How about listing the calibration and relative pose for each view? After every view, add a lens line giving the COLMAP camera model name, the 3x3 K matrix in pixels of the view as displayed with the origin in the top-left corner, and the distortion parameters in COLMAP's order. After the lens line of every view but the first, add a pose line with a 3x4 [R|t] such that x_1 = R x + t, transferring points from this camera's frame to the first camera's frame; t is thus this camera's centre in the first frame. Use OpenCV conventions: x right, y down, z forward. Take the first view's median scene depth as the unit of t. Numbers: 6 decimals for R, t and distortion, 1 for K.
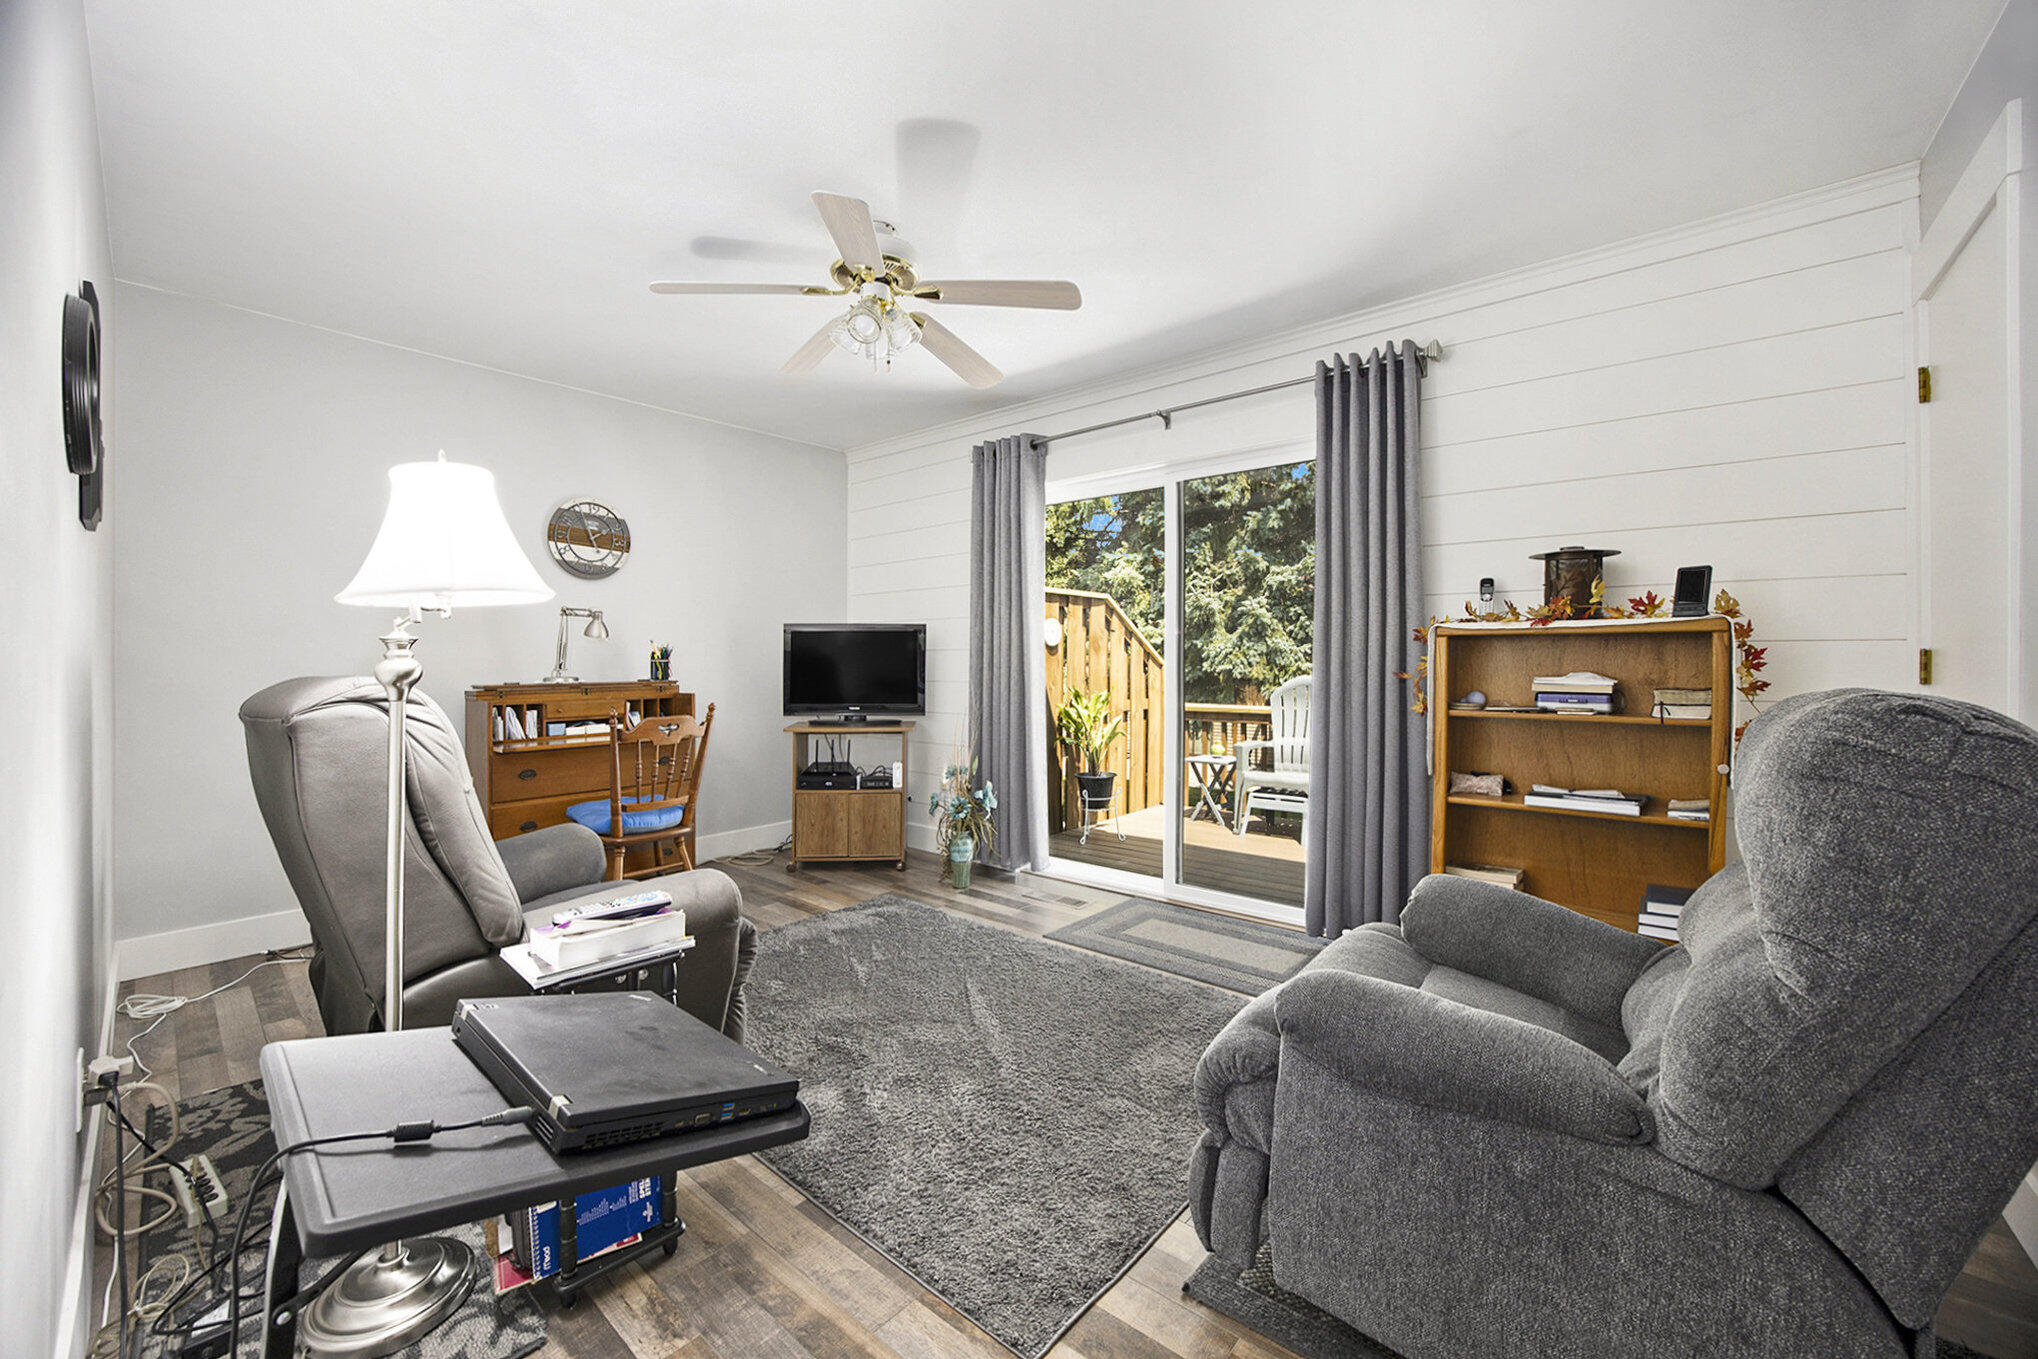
lens RADIAL K [[789.1, 0, 991.1], [0, 789.1, 659.5], [0, 0, 1]] dist [-0.026394, 0.000044]
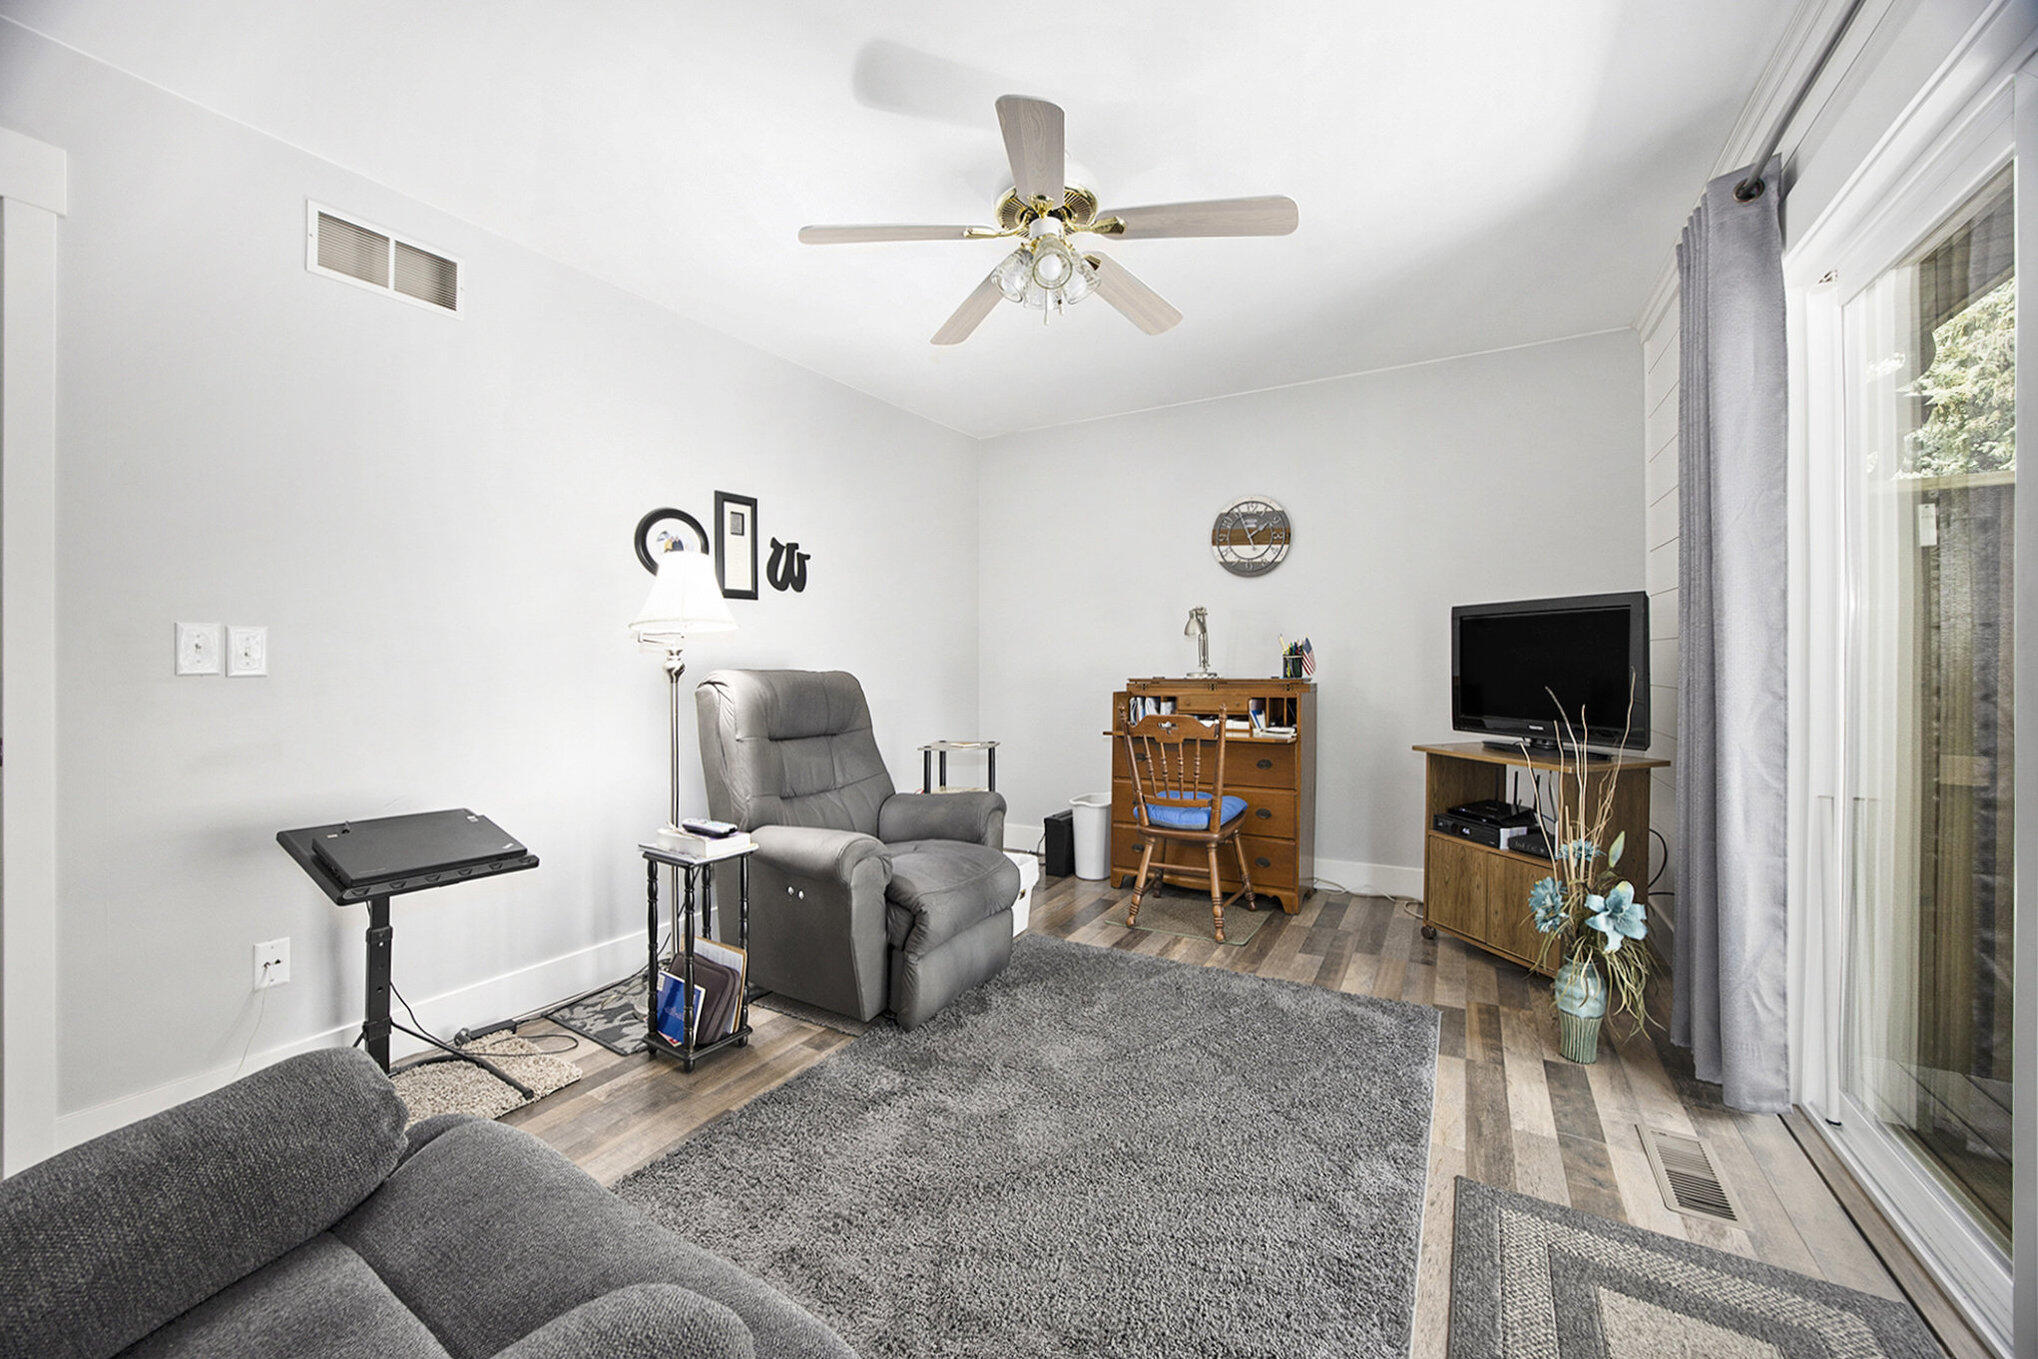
lens RADIAL K [[774.8, 0, 1004.3], [0, 774.8, 661.8], [0, 0, 1]] dist [-0.050141, 0.009690]
pose [[0.186563, -0.004014, -0.982435, 0.413131], [0.002374, 0.999991, -0.003635, 0.010012], [0.982440, -0.001655, 0.186571, 0.512988]]
